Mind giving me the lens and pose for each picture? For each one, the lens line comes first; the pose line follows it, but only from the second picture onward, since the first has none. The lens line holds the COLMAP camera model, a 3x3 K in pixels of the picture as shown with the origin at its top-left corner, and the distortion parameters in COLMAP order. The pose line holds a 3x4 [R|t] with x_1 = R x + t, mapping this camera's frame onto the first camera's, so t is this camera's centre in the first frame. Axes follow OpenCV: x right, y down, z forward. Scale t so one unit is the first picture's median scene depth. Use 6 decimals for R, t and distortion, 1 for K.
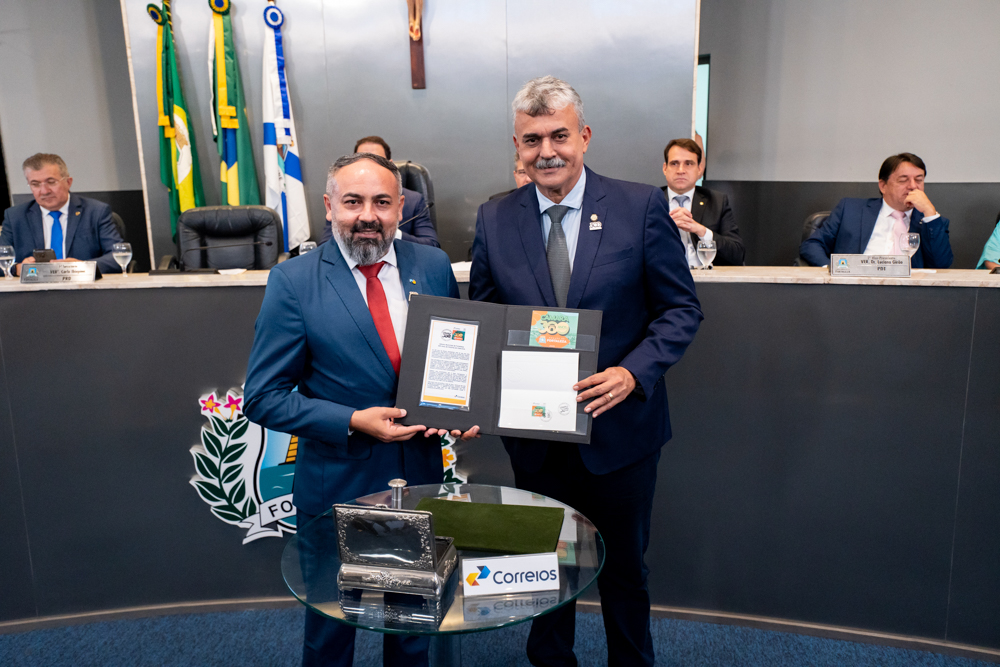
lens RADIAL K [[831.1, 0, 505.1], [0, 831.1, 330.9], [0, 0, 1]] dist [0.015472, 0.057544]
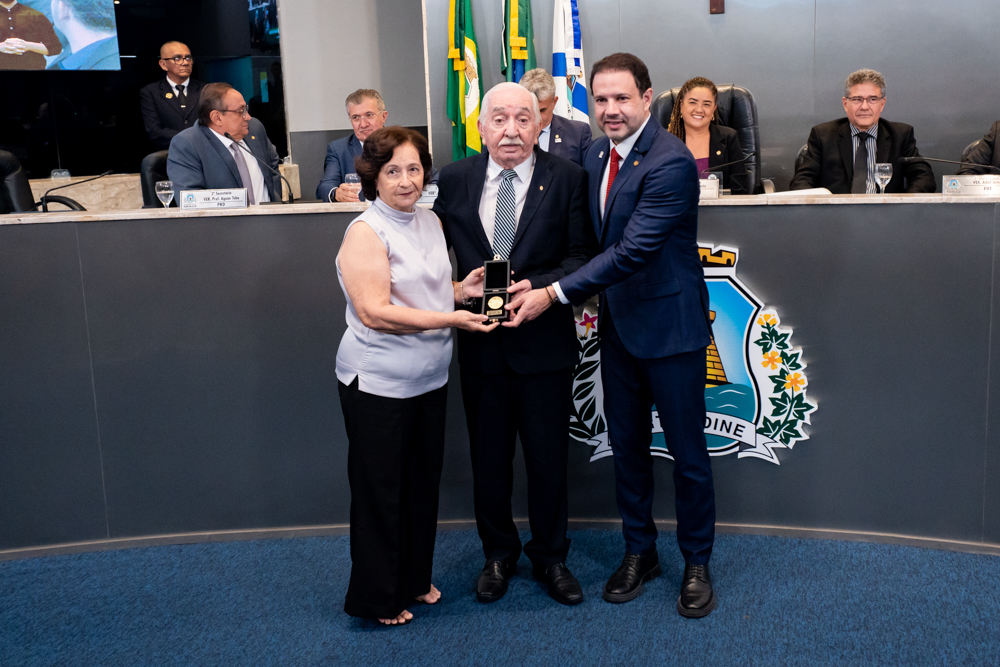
lens RADIAL K [[1041.2, 0, 557.7], [0, 1041.2, 280.2], [0, 0, 1]] dist [0.018603, 0.047089]
pose [[0.988898, 0.015300, -0.147807, -0.169756], [-0.019918, 0.999357, -0.029811, 0.073235], [0.147256, 0.032424, 0.988567, -0.273617]]
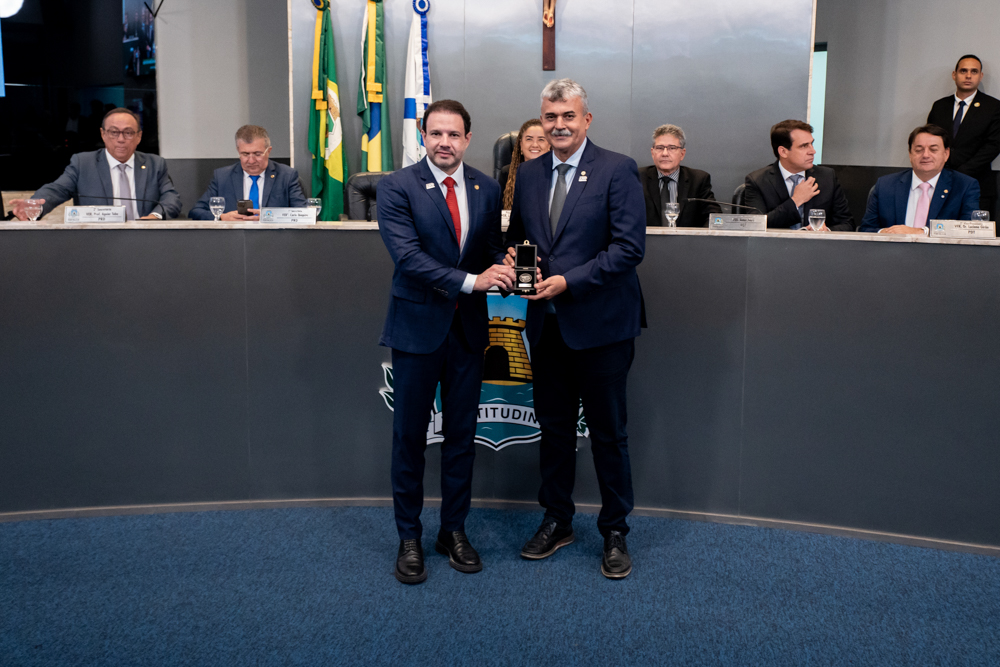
lens RADIAL K [[1019.1, 0, 521.0], [0, 1019.1, 262.3], [0, 0, 1]] dist [0.015960, 0.049501]
pose [[0.997911, 0.034718, -0.054475, -0.098084], [-0.039189, 0.995756, -0.083269, 0.107820], [0.051352, 0.085229, 0.995037, -0.470878]]
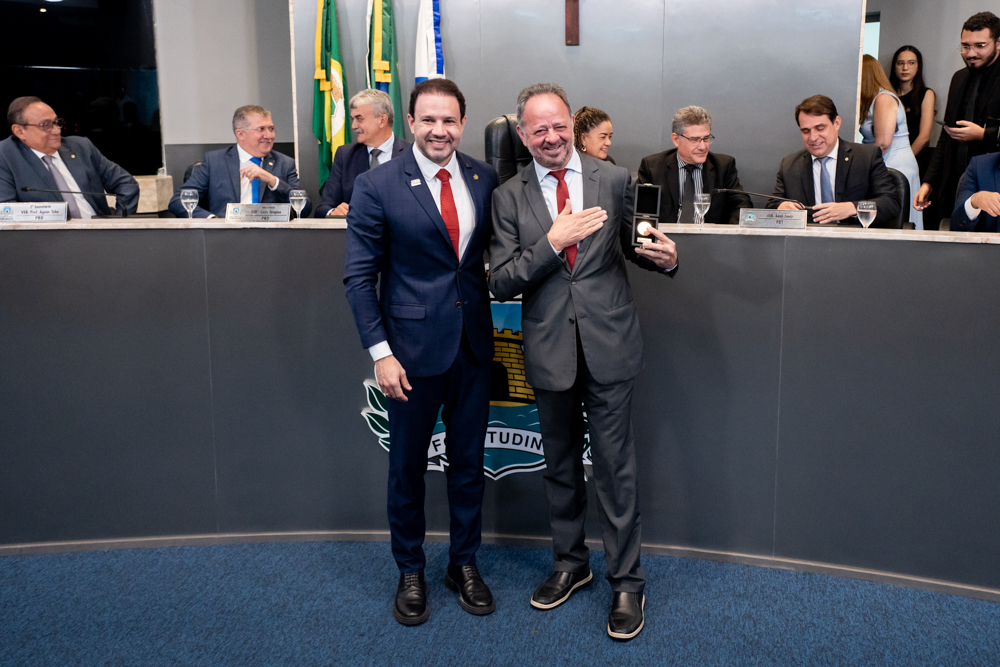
lens RADIAL K [[980.5, 0, 544.9], [0, 980.5, 270.2], [0, 0, 1]] dist [0.016689, 0.052224]
pose [[0.995547, 0.034218, -0.087835, -0.041626], [-0.038608, 0.998063, -0.048773, 0.050835], [0.085996, 0.051947, 0.994940, -0.228289]]
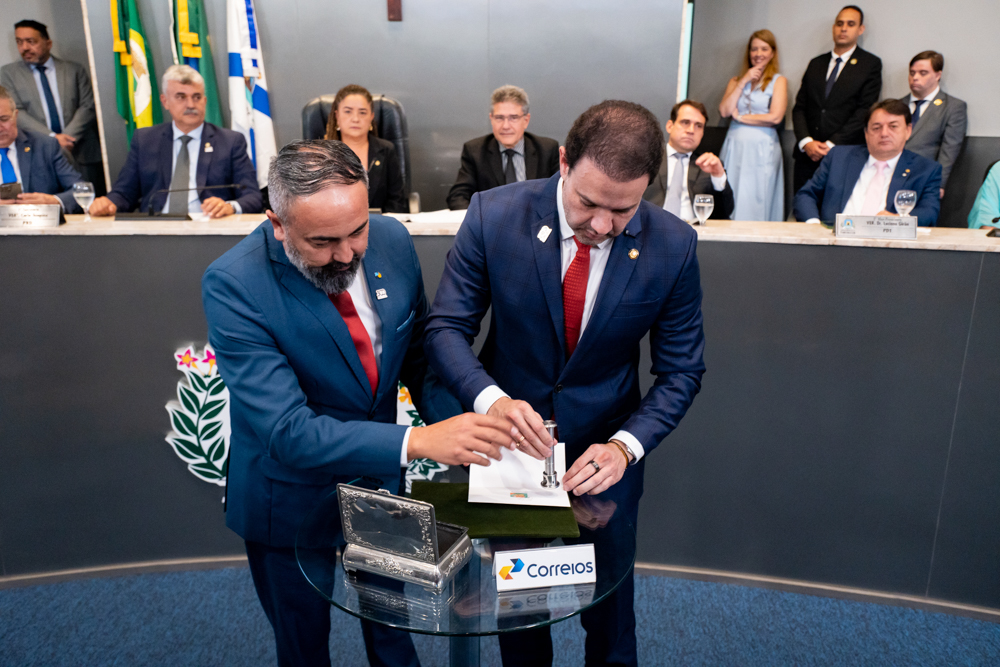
lens RADIAL K [[831.1, 0, 505.1], [0, 831.1, 330.9], [0, 0, 1]] dist [0.015472, 0.057544]
pose [[0.998483, 0.012312, 0.053668, -0.041890], [-0.016341, 0.997028, 0.075289, -0.020832], [-0.052581, -0.076052, 0.995716, 0.035705]]
